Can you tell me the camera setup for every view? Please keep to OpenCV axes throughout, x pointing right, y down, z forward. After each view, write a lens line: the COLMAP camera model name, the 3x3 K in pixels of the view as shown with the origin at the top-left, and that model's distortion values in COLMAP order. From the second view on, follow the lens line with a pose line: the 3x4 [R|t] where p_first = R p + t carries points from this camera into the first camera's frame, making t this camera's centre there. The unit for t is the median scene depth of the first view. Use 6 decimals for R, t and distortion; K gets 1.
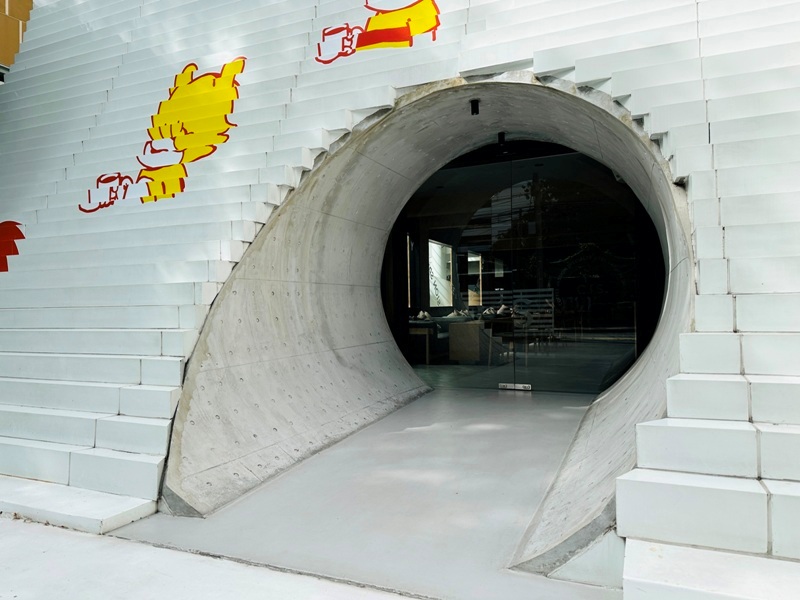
lens RADIAL K [[563.9, 0, 400.0], [0, 563.9, 300.0], [0, 0, 1]] dist [0.092784, -0.088166]
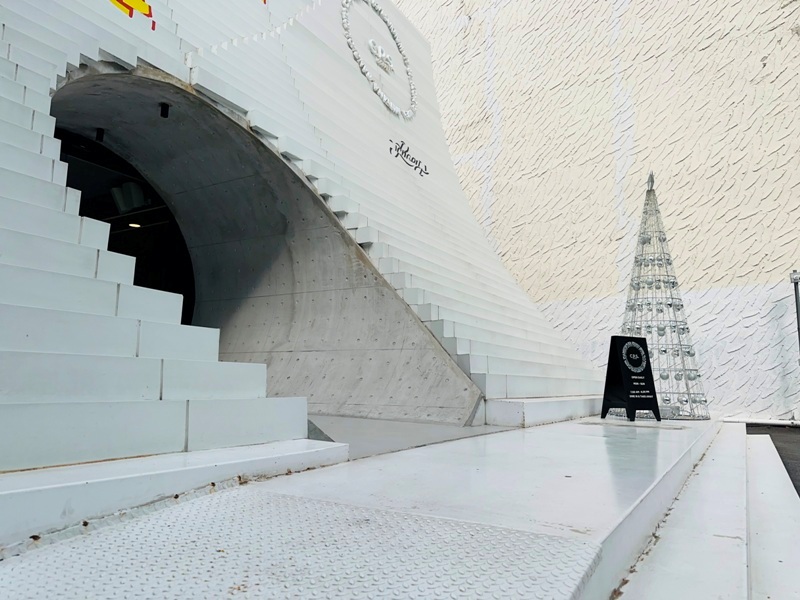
lens RADIAL K [[563.9, 0, 400.0], [0, 563.9, 300.0], [0, 0, 1]] dist [0.092784, -0.088166]
pose [[0.129712, 0.161552, 0.978303, -0.927817], [-0.015718, 0.986849, -0.160879, 0.194636], [-0.991427, 0.005491, 0.130545, 0.522096]]
